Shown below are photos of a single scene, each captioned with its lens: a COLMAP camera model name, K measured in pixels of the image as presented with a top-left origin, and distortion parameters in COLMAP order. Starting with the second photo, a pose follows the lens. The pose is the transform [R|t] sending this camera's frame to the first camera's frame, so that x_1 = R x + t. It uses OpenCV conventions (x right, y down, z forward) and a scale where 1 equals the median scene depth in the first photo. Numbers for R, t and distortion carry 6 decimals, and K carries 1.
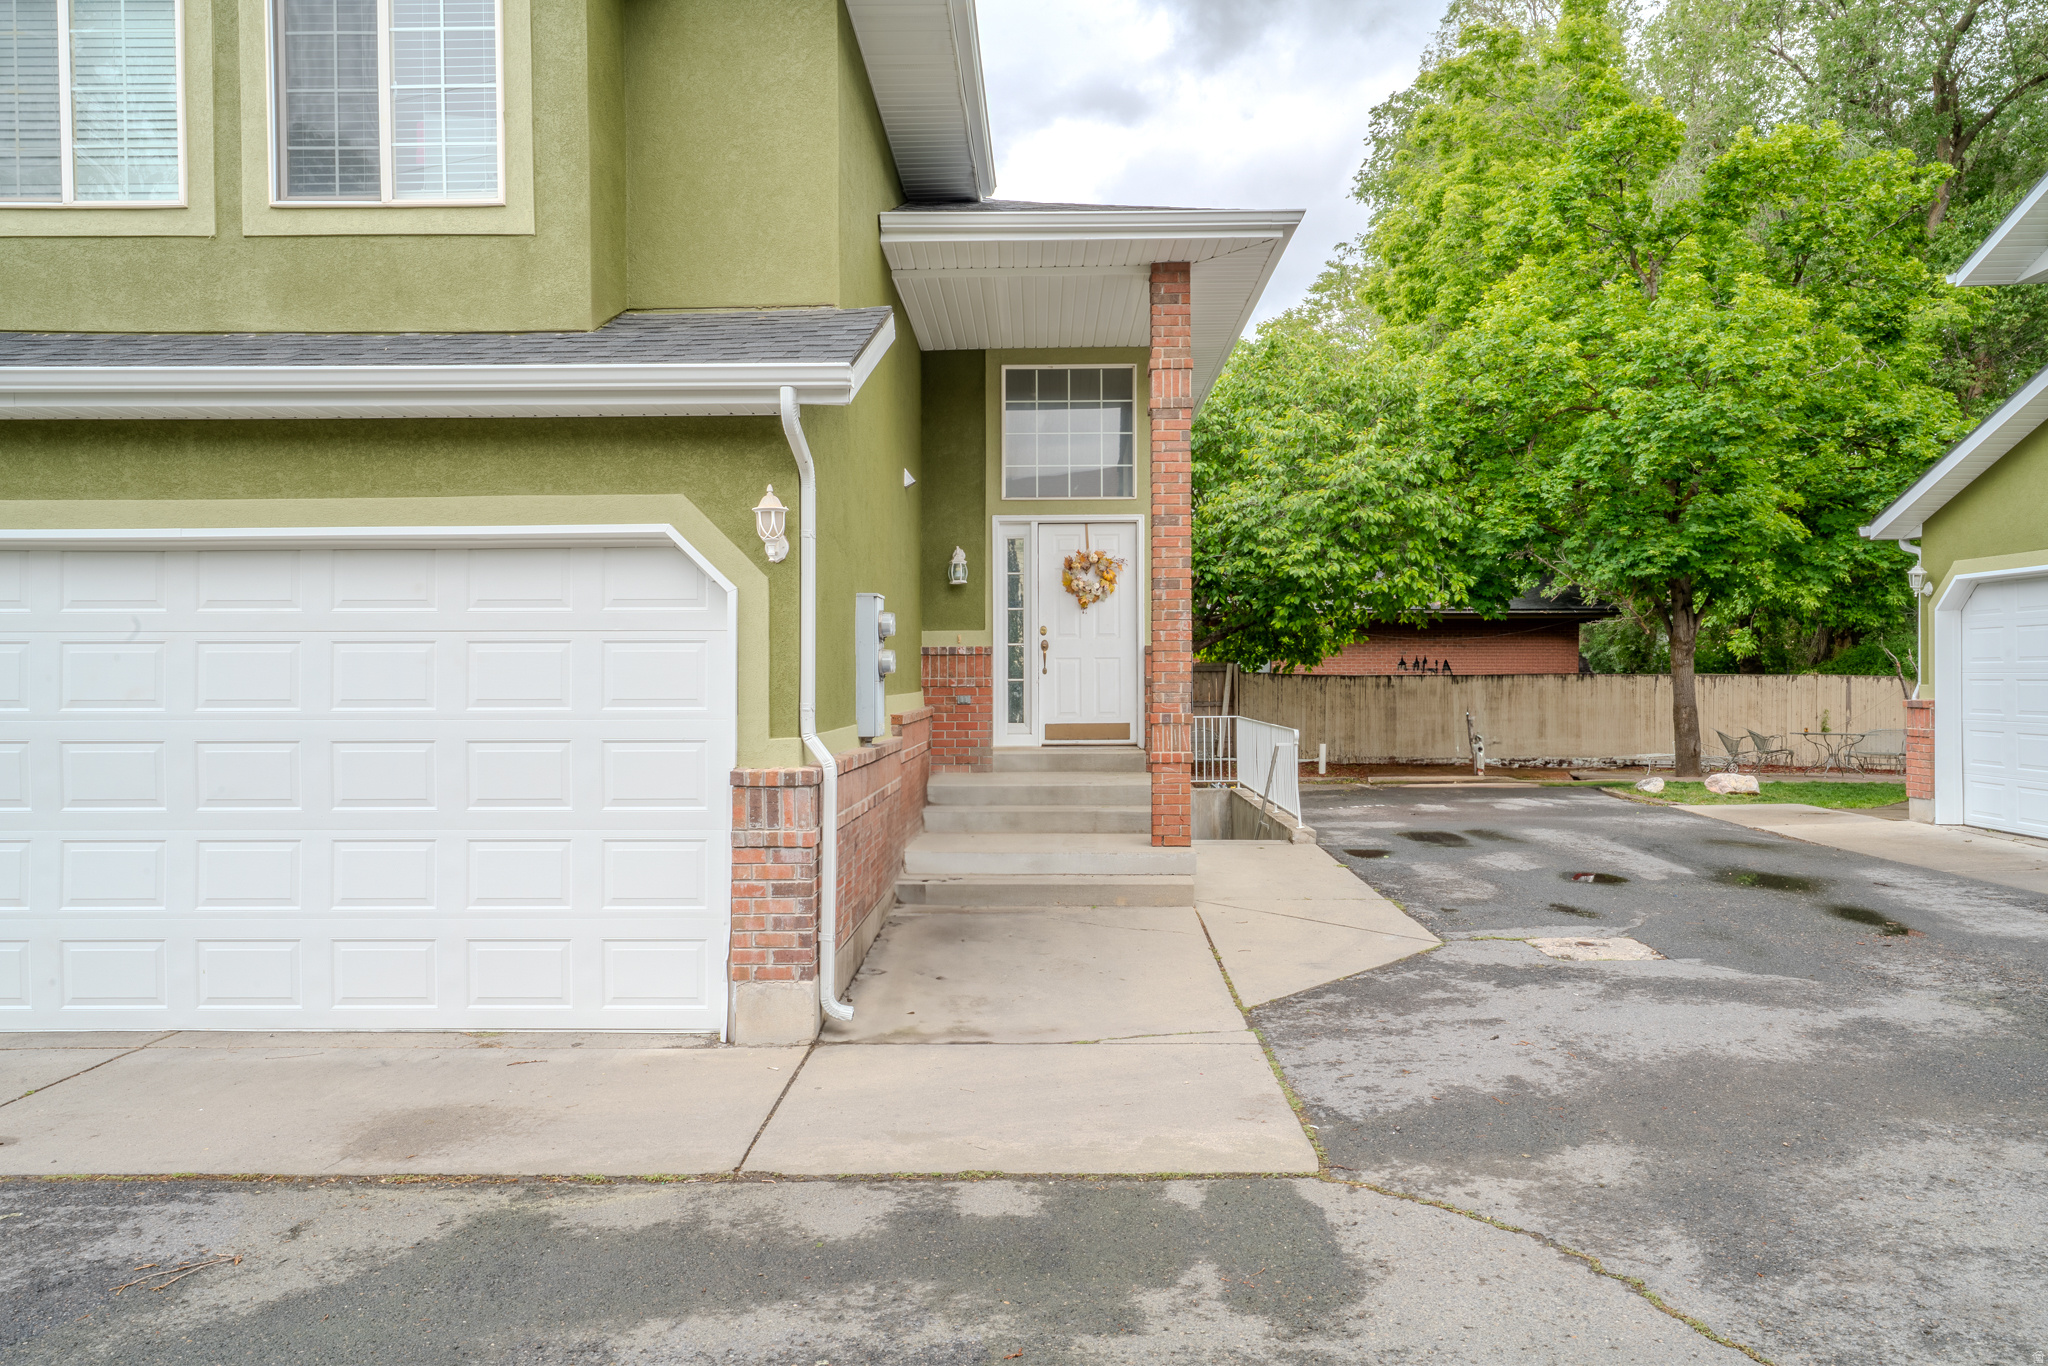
lens RADIAL K [[1337.3, 0, 1025.7], [0, 1337.3, 688.8], [0, 0, 1]] dist [0.023072, -0.001100]
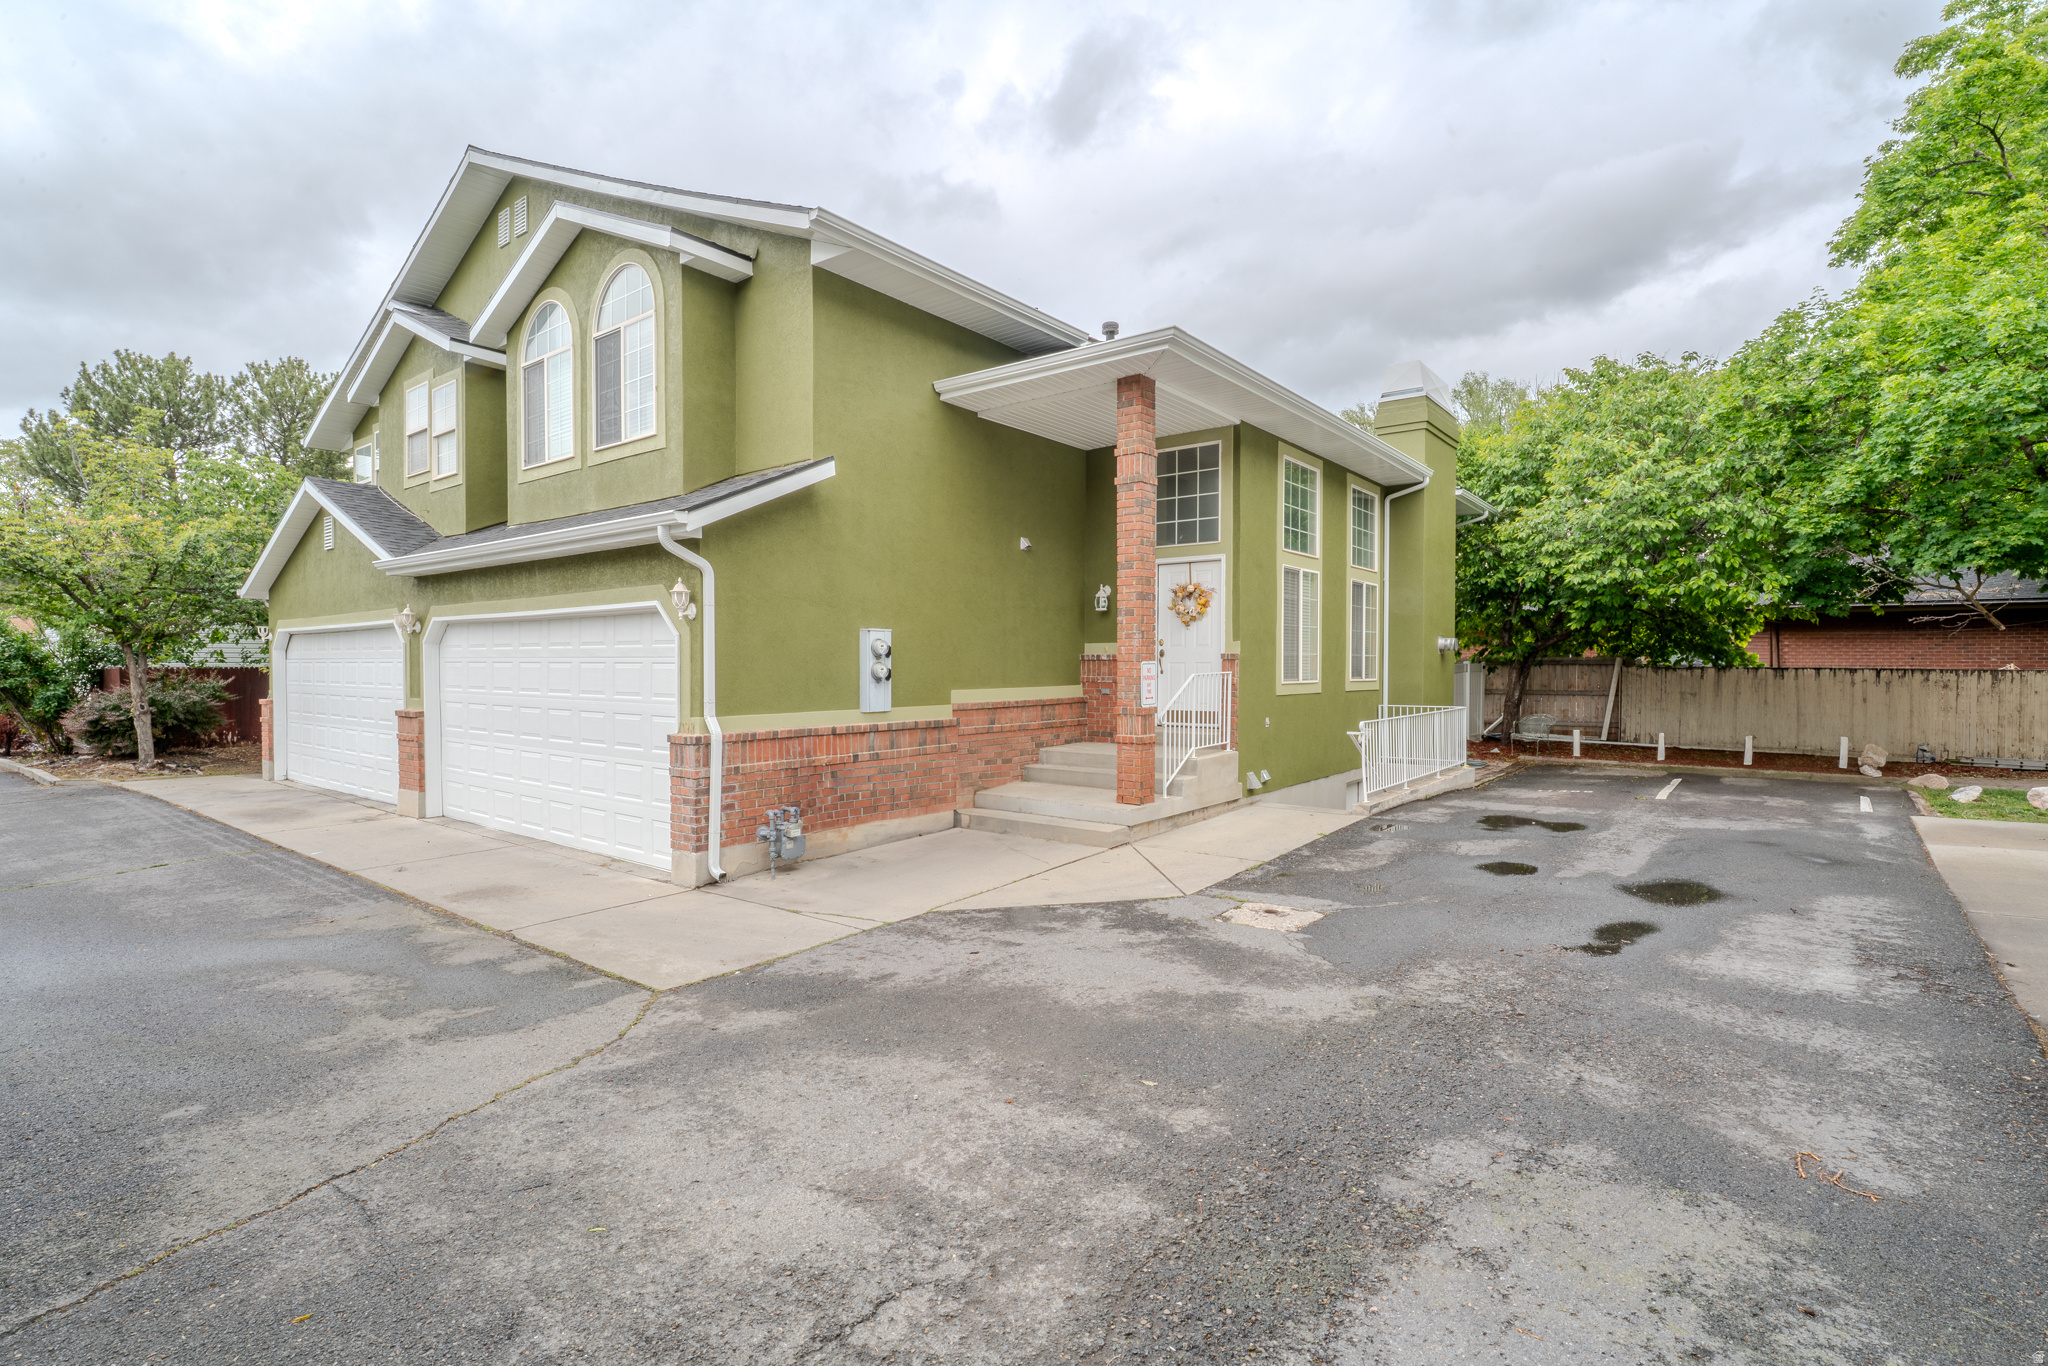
lens RADIAL K [[961.8, 0, 1025.0], [0, 961.8, 690.3], [0, 0, 1]] dist [-0.013402, 0.000458]
pose [[0.803127, 0.021317, -0.595427, 0.953711], [-0.006738, 0.999621, 0.026699, -0.038117], [0.595770, -0.017431, 0.802966, 0.230845]]
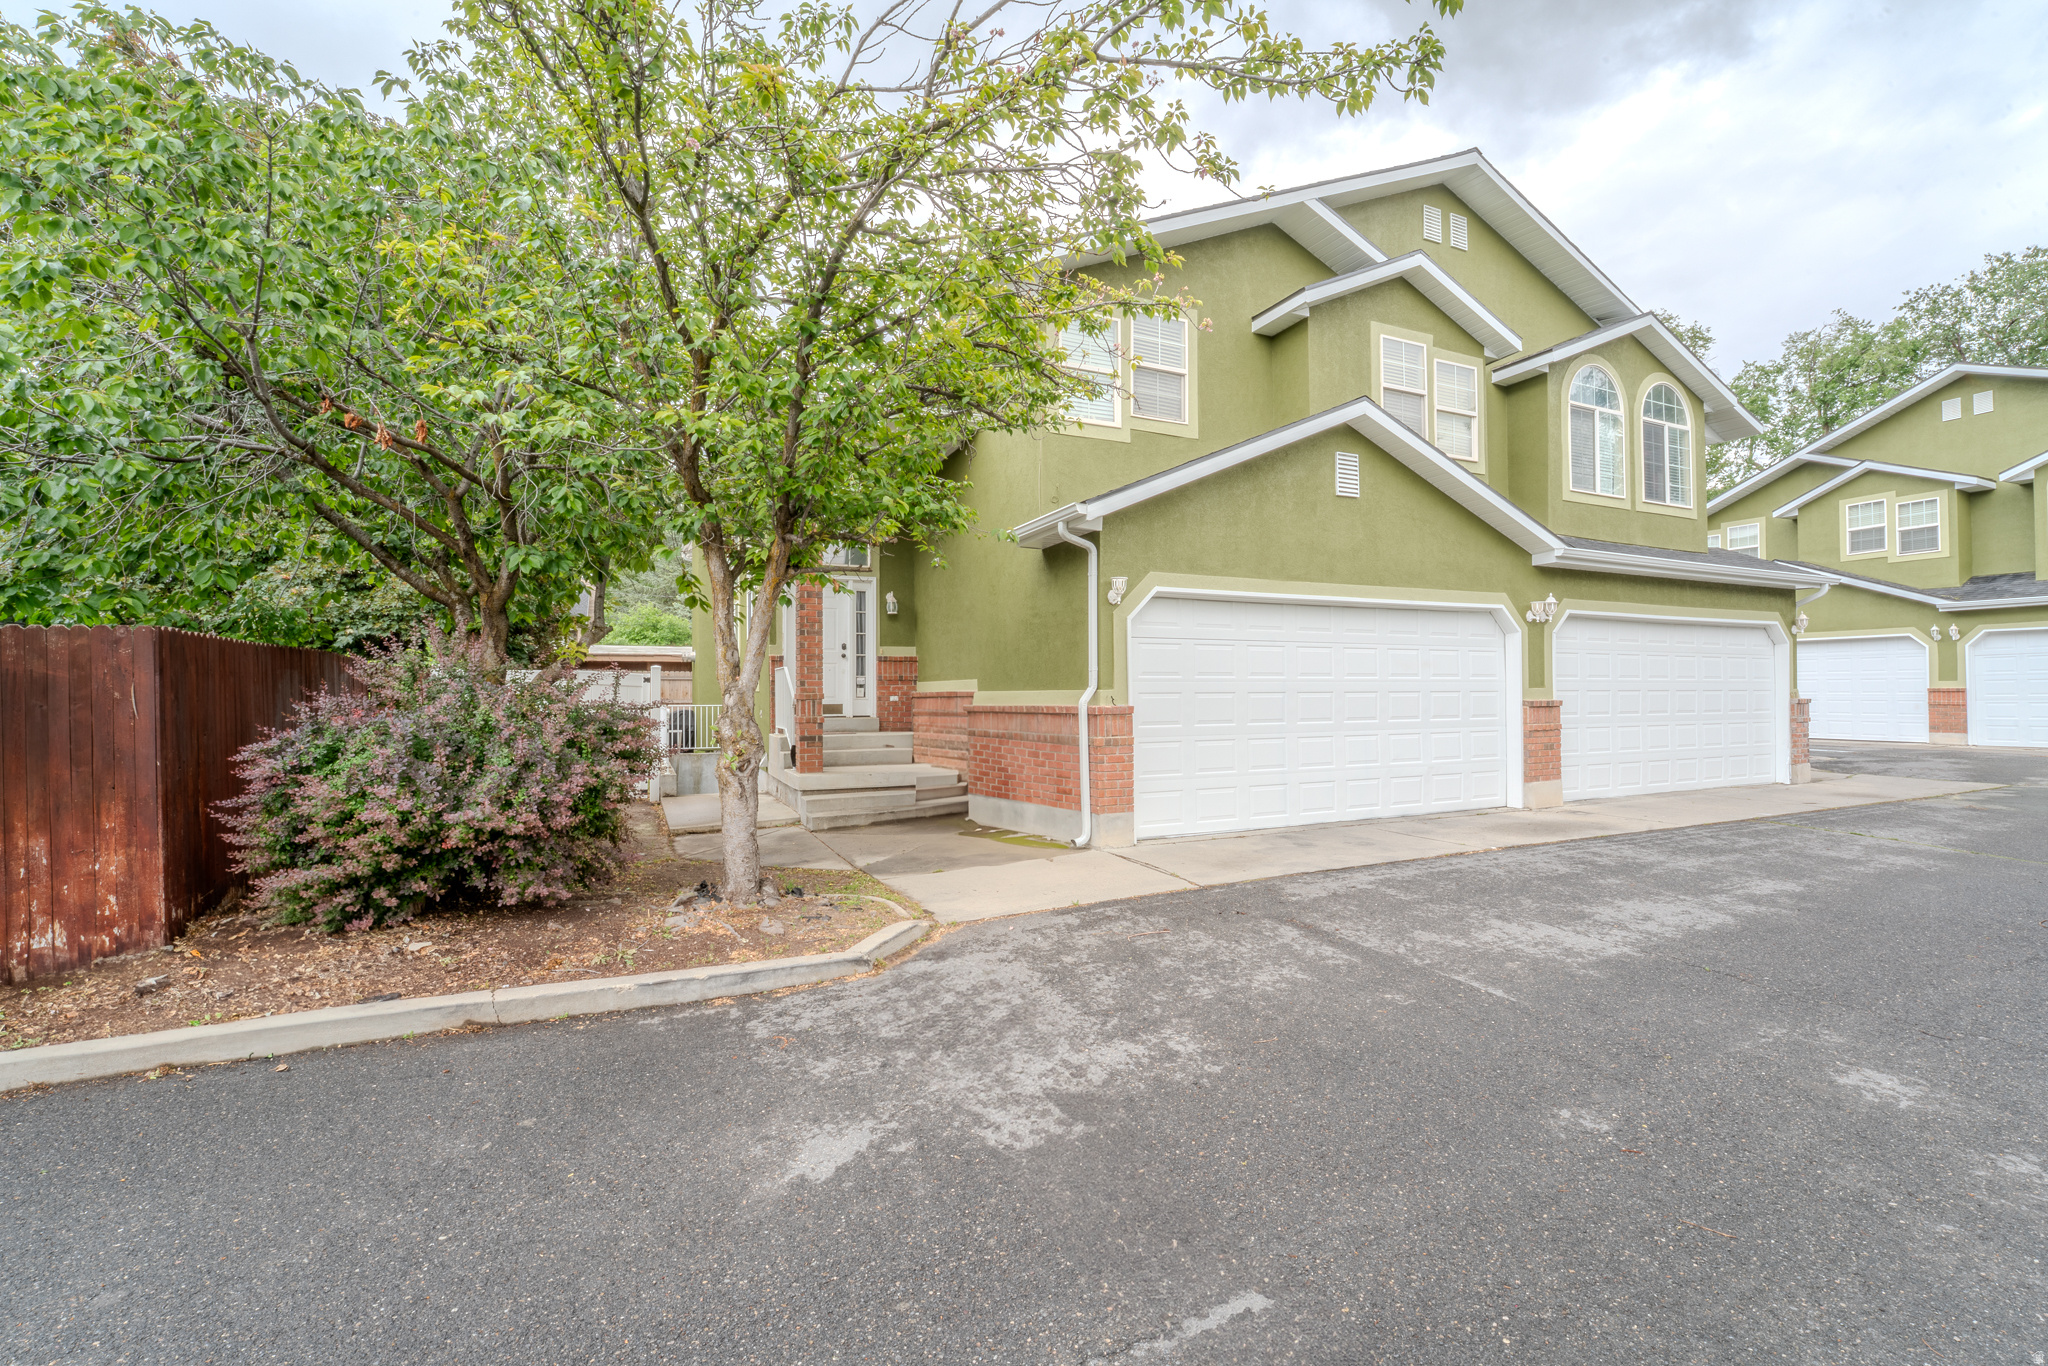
lens RADIAL K [[883.9, 0, 1023.8], [0, 883.9, 679.4], [0, 0, 1]] dist [-0.022624, 0.001108]
pose [[0.903251, 0.007022, 0.429054, -0.110535], [-0.002146, 0.999928, -0.011847, 0.002815], [-0.429106, 0.009781, 0.903201, -0.010531]]
